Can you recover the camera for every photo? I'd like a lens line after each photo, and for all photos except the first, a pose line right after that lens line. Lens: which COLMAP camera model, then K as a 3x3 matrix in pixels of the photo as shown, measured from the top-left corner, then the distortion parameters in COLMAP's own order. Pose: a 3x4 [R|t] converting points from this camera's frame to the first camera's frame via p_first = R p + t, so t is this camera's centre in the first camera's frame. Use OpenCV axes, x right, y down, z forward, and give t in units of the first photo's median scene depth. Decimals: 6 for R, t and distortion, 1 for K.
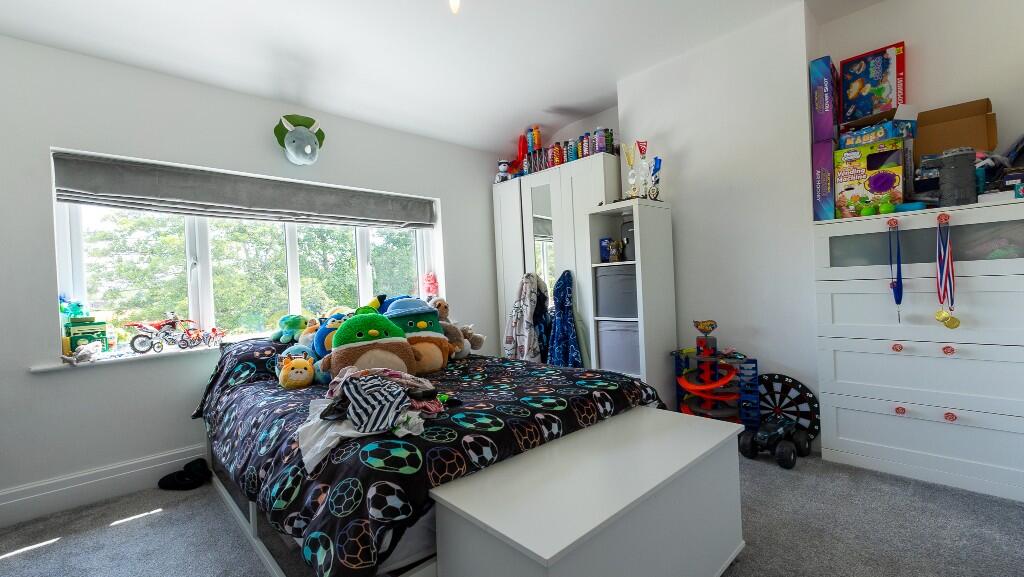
lens RADIAL K [[429.9, 0, 512.0], [0, 429.9, 288.5], [0, 0, 1]] dist [0.005479, 0.000075]
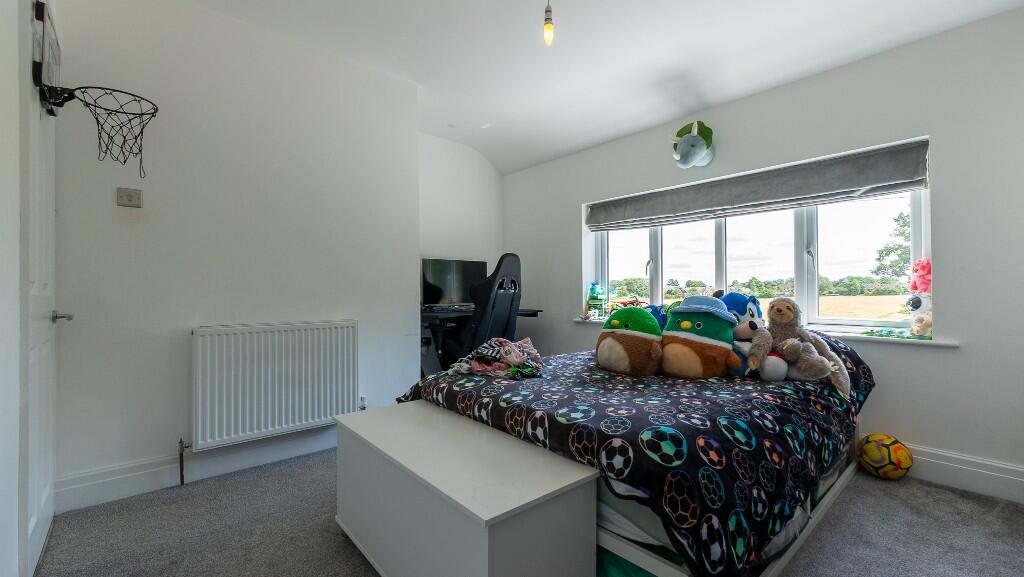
lens RADIAL K [[429.9, 0, 512.0], [0, 429.9, 288.5], [0, 0, 1]] dist [0.005479, 0.000075]
pose [[-0.058618, 0.036117, -0.997627, 0.825313], [0.010290, 0.999314, 0.035574, -0.030324], [0.998227, -0.008181, -0.058949, 0.779856]]
